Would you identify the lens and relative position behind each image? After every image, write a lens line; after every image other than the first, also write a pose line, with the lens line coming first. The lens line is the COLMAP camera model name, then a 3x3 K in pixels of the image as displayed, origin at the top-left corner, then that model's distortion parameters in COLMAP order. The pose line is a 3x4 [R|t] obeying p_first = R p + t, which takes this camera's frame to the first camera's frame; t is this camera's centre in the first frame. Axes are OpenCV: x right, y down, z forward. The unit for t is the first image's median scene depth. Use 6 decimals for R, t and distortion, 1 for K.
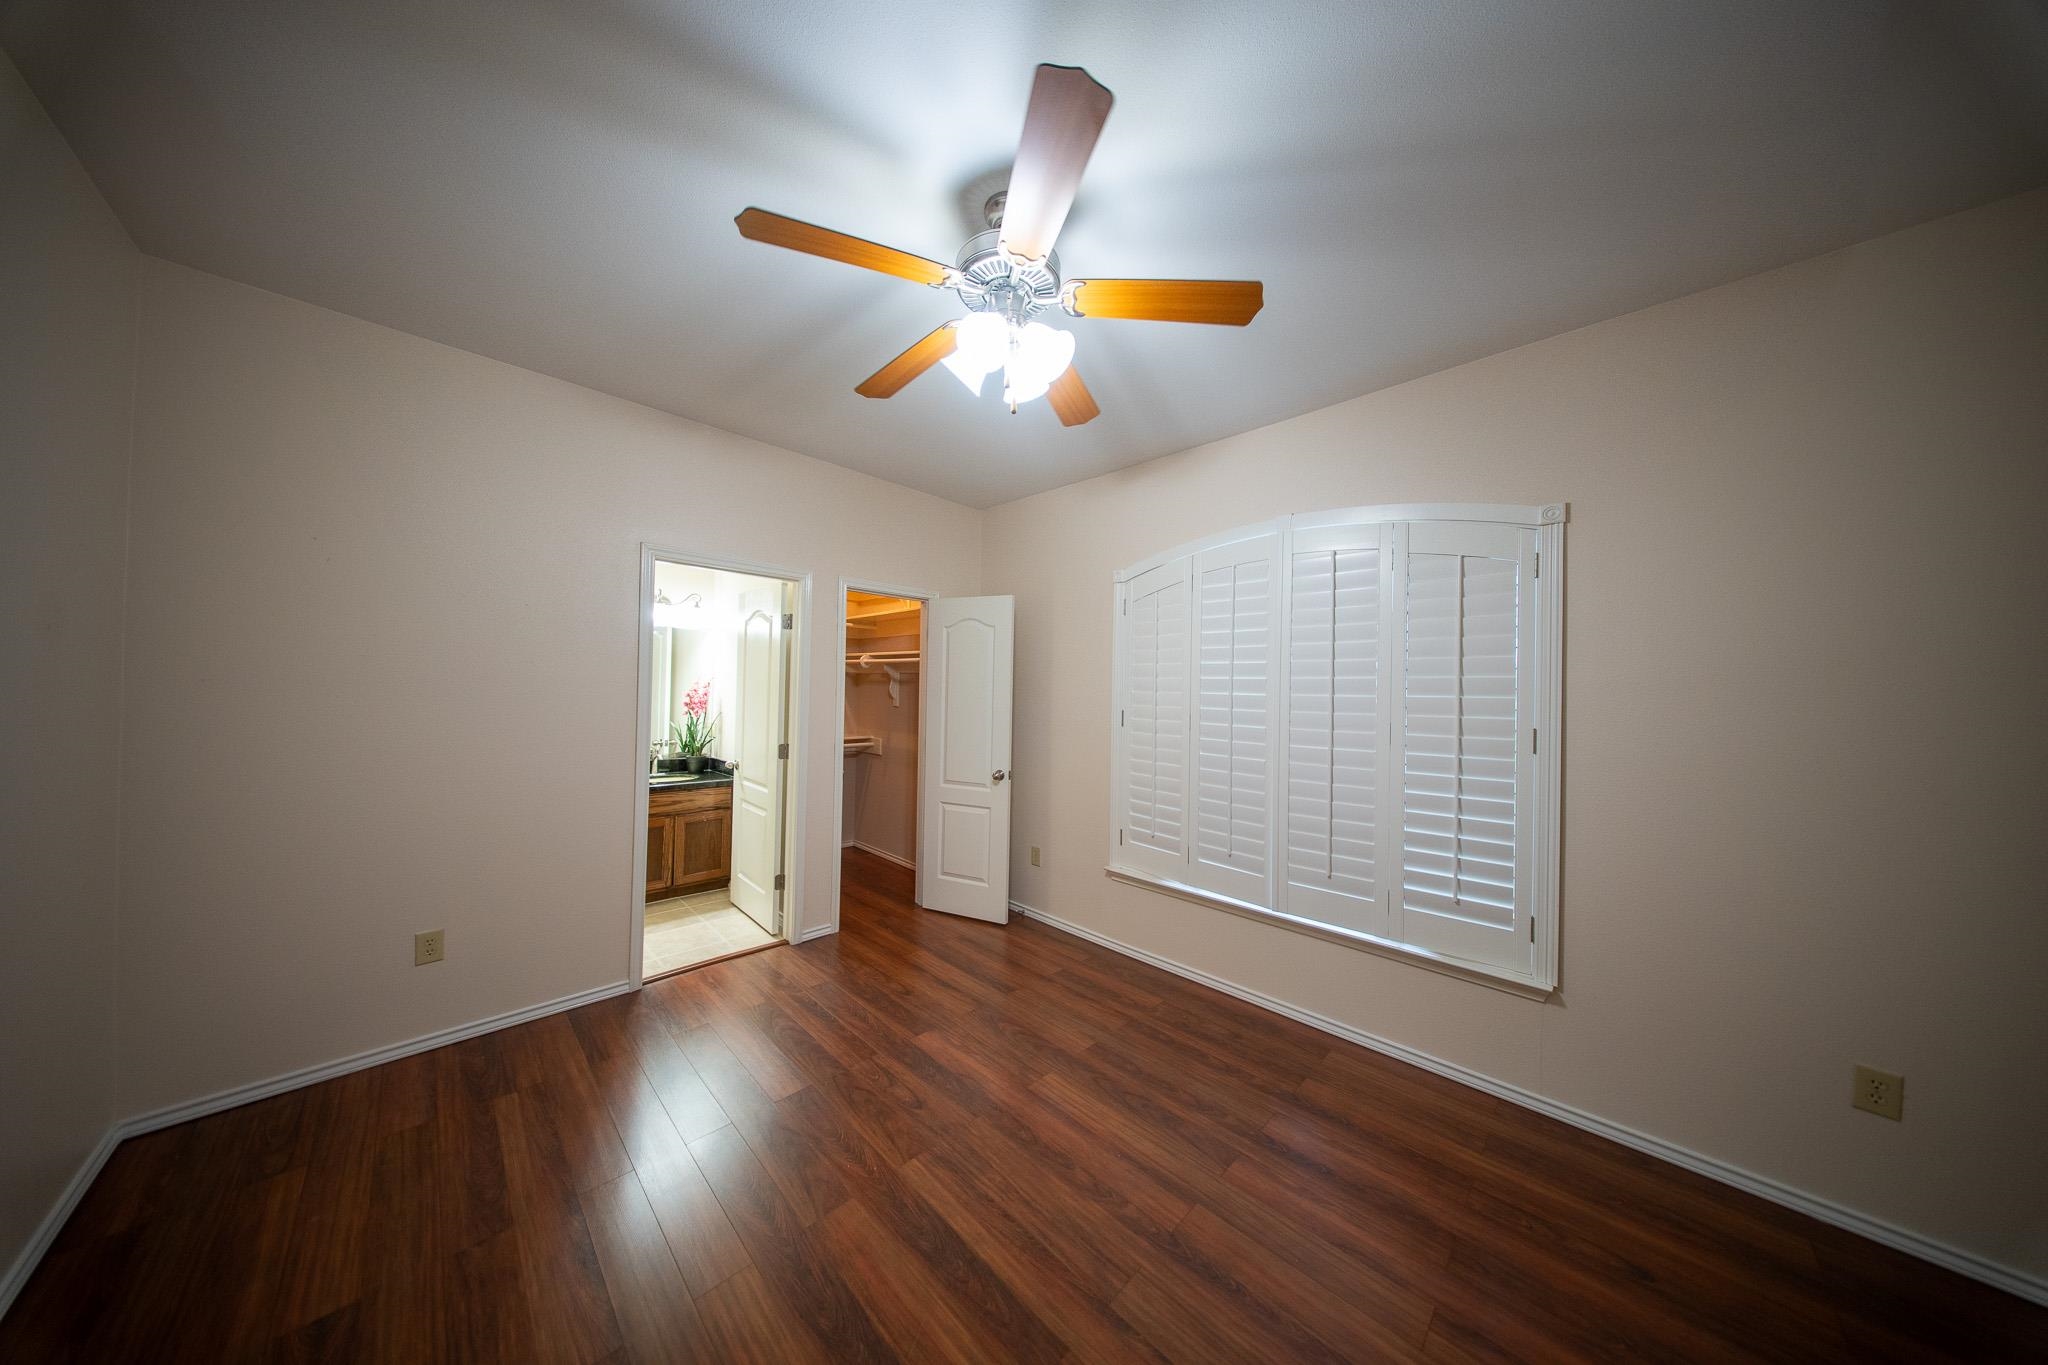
lens RADIAL K [[596.9, 0, 1019.8], [0, 596.9, 684.7], [0, 0, 1]] dist [0.009436, -0.004009]
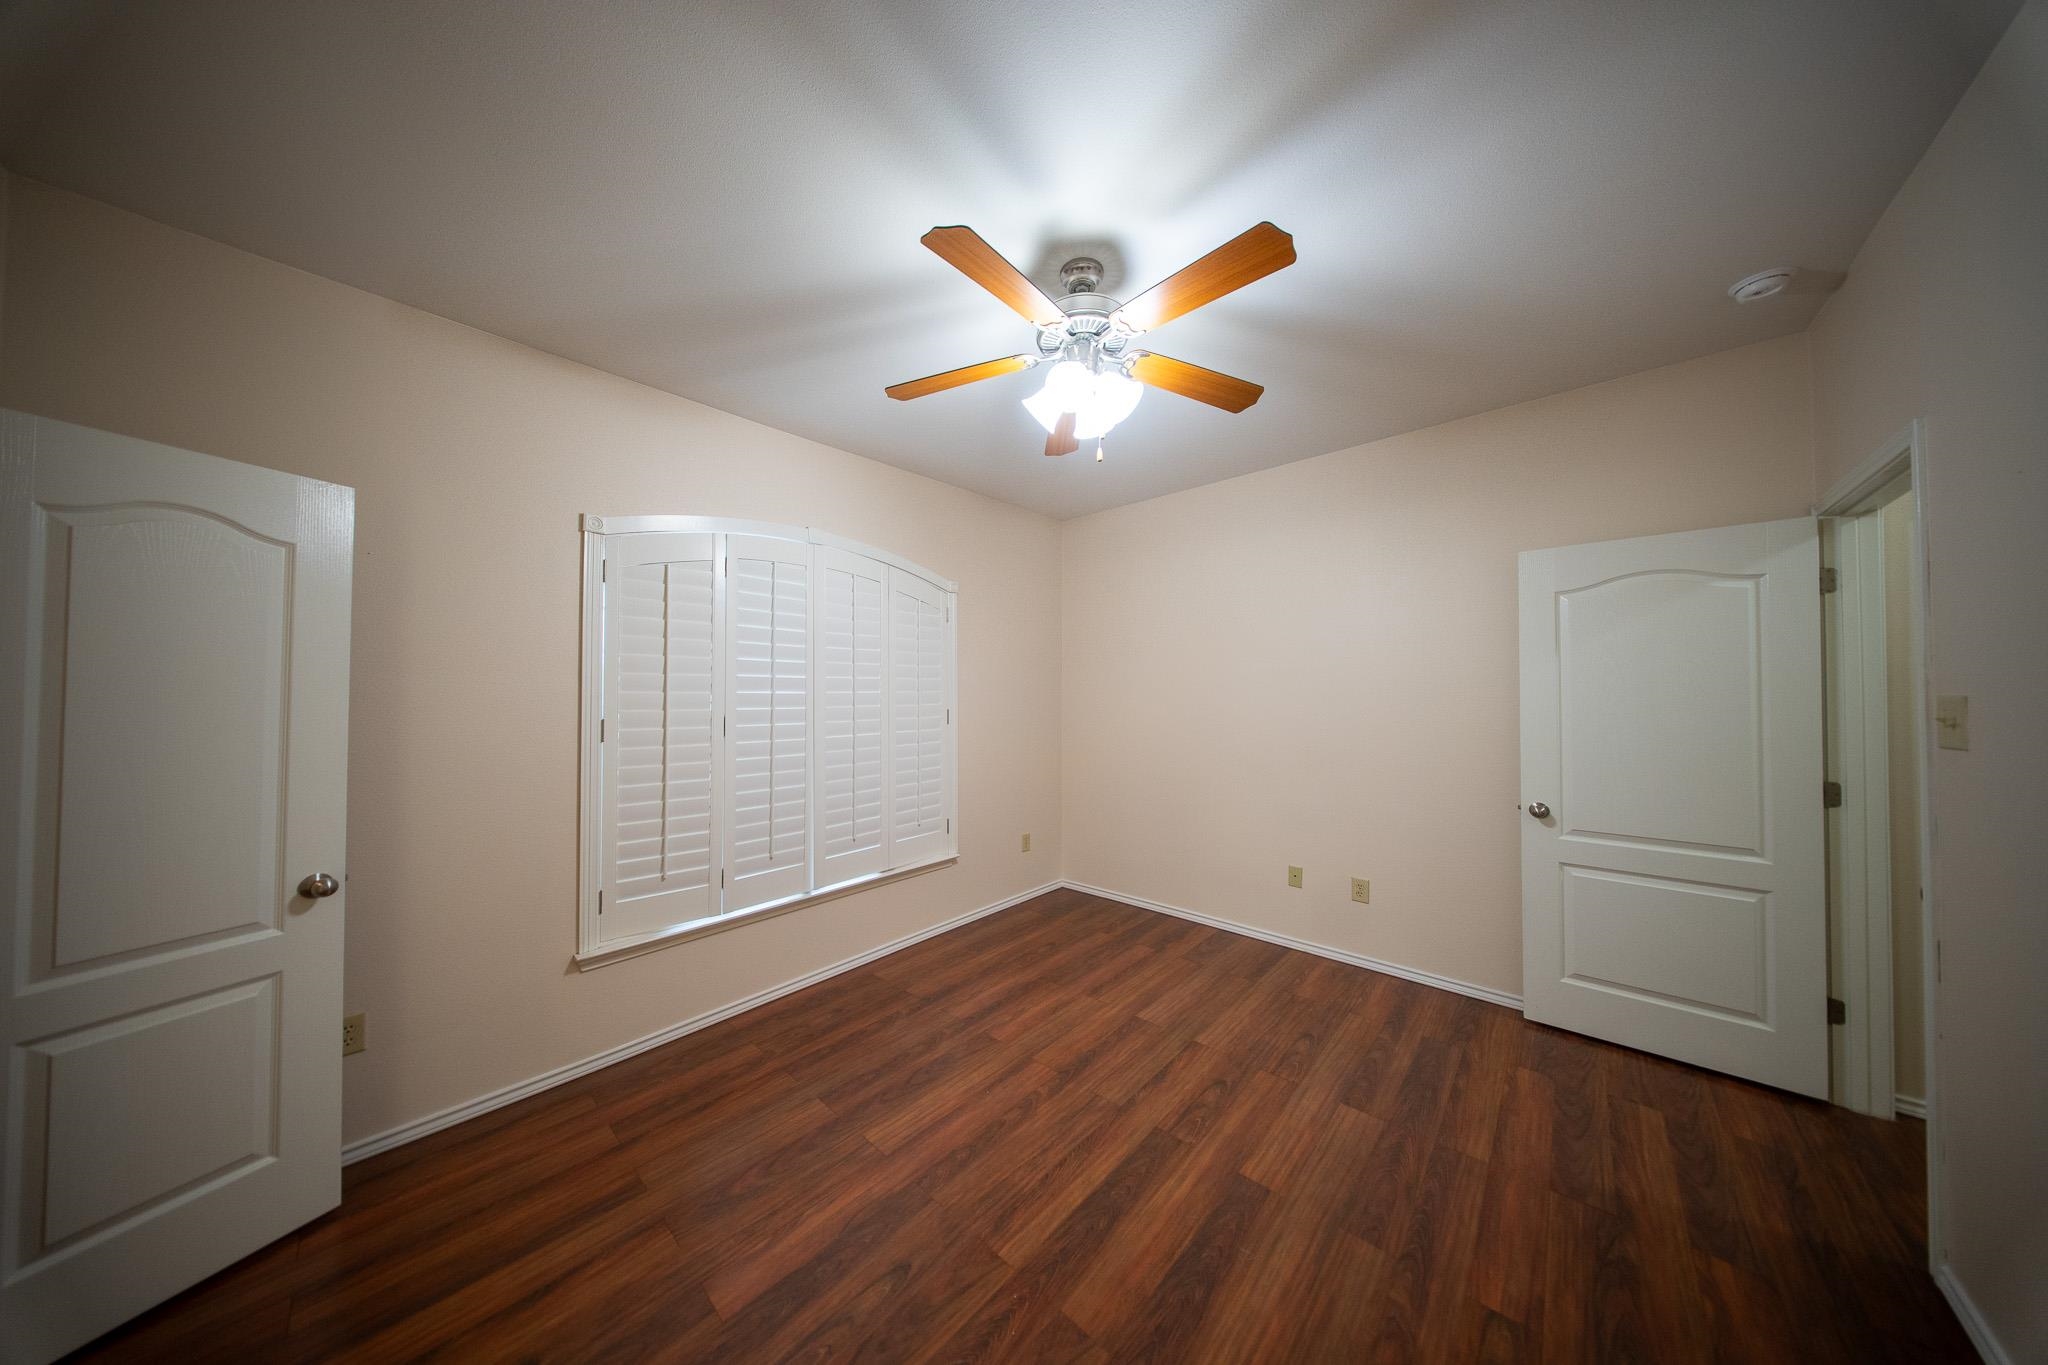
lens RADIAL K [[596.9, 0, 1019.8], [0, 596.9, 684.7], [0, 0, 1]] dist [0.009436, -0.004009]
pose [[-0.034242, -0.005807, 0.999397, -0.588582], [-0.006179, 0.999965, 0.005599, -0.004983], [-0.999394, -0.005984, -0.034276, 0.585278]]
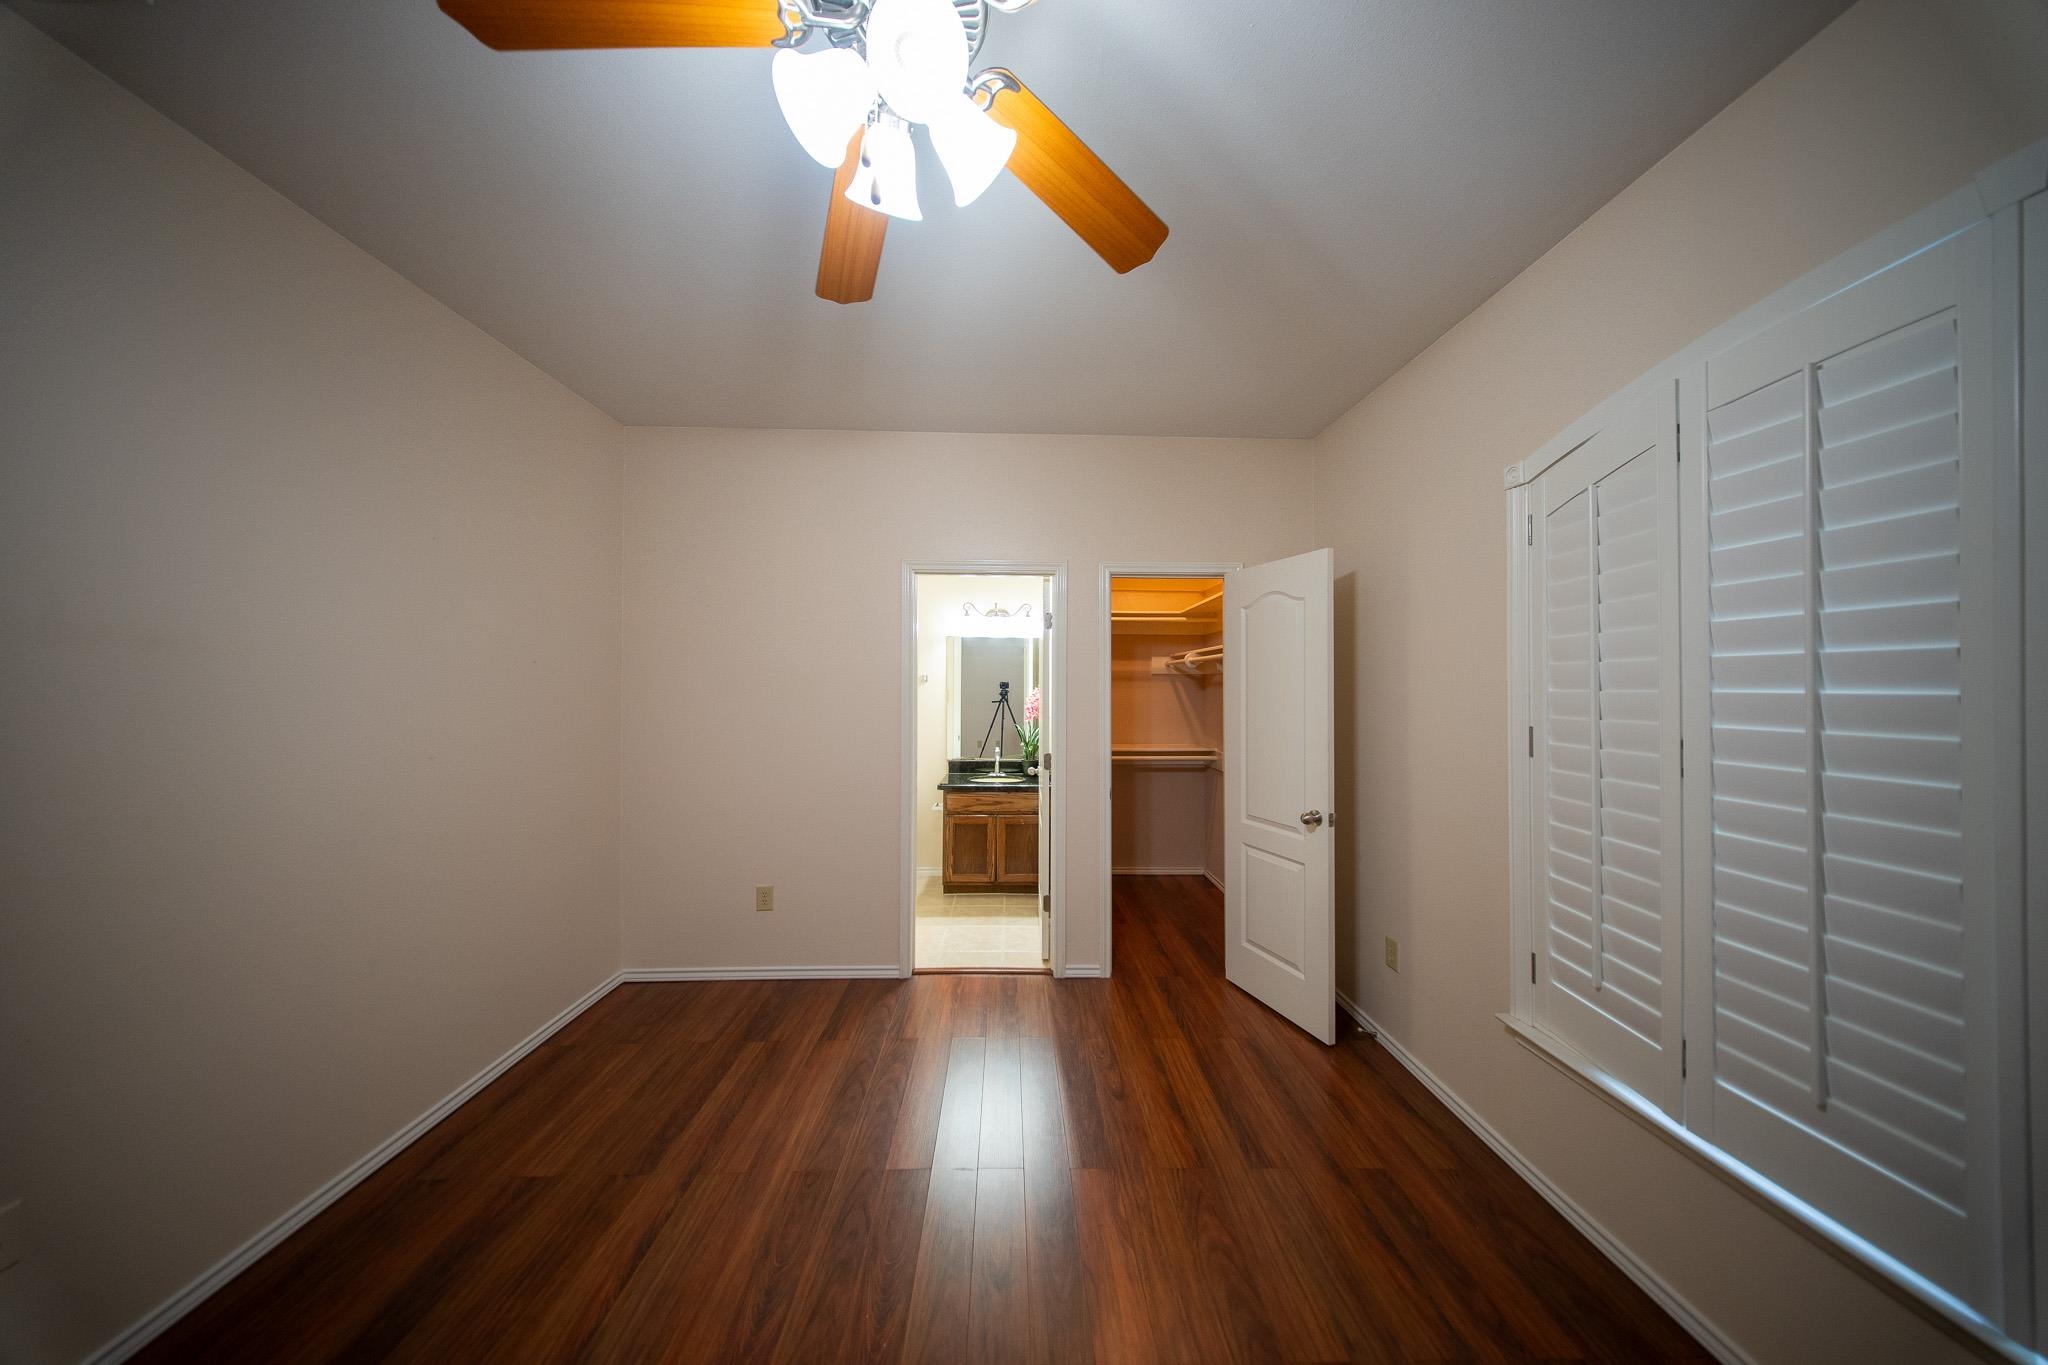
lens RADIAL K [[596.9, 0, 1019.8], [0, 596.9, 684.7], [0, 0, 1]] dist [0.009436, -0.004009]
pose [[0.725581, -0.023107, -0.687749, 0.228161], [0.016747, 0.999733, -0.015921, 0.007427], [0.687933, 0.000035, 0.725774, 0.331942]]
